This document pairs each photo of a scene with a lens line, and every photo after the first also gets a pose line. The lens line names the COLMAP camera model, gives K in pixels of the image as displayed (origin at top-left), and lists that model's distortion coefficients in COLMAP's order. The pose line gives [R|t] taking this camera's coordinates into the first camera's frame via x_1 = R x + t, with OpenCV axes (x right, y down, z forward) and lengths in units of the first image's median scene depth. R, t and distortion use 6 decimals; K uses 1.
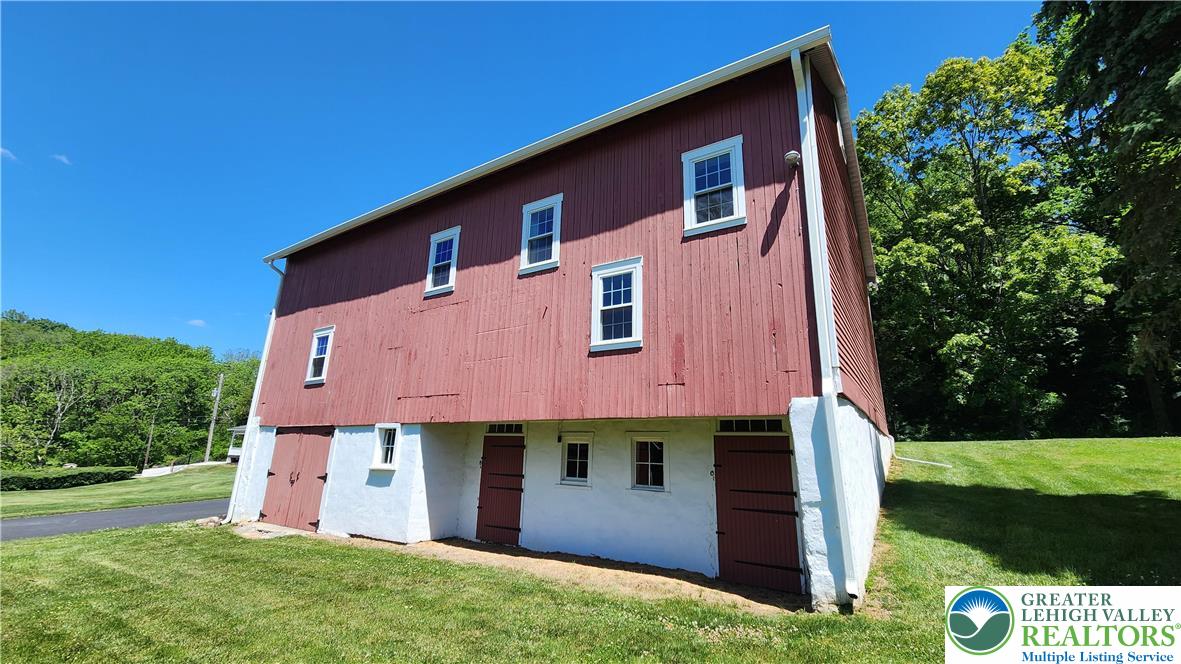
lens RADIAL K [[481.1, 0, 587.3], [0, 481.1, 324.7], [0, 0, 1]] dist [0.004708, -0.000529]
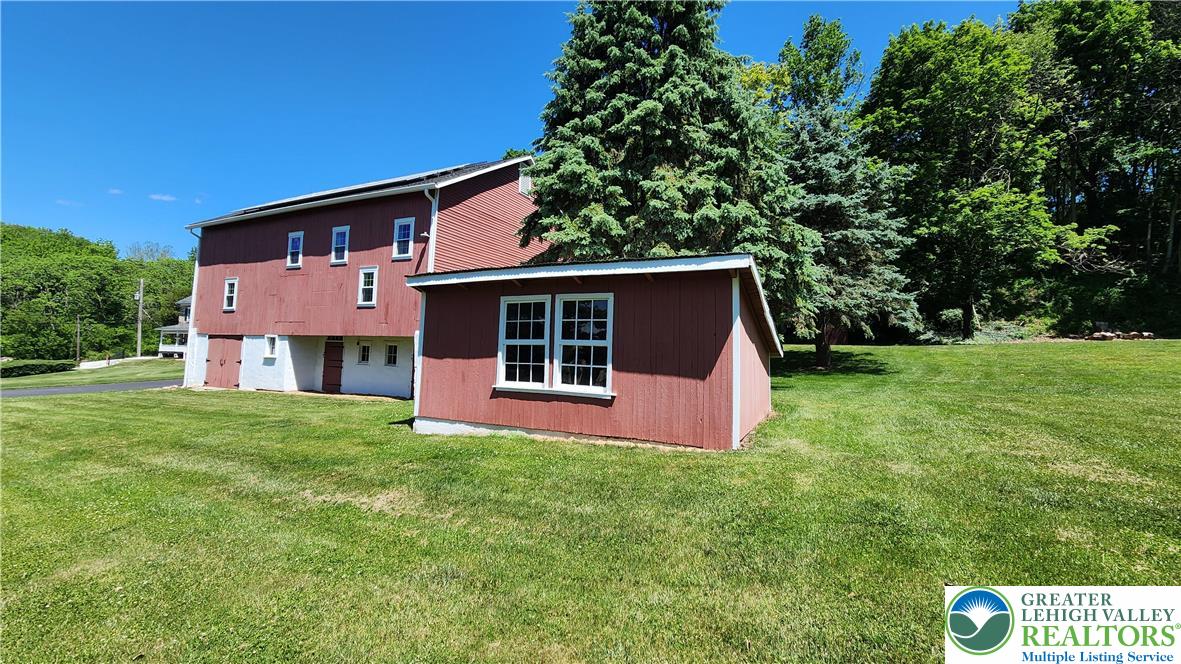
lens RADIAL K [[481.1, 0, 587.3], [0, 481.1, 324.7], [0, 0, 1]] dist [0.004708, -0.000529]
pose [[0.993276, 0.012860, 0.115054, 0.599932], [-0.035833, 0.979160, 0.199903, -0.257224], [-0.110086, -0.202682, 0.973037, -0.978308]]
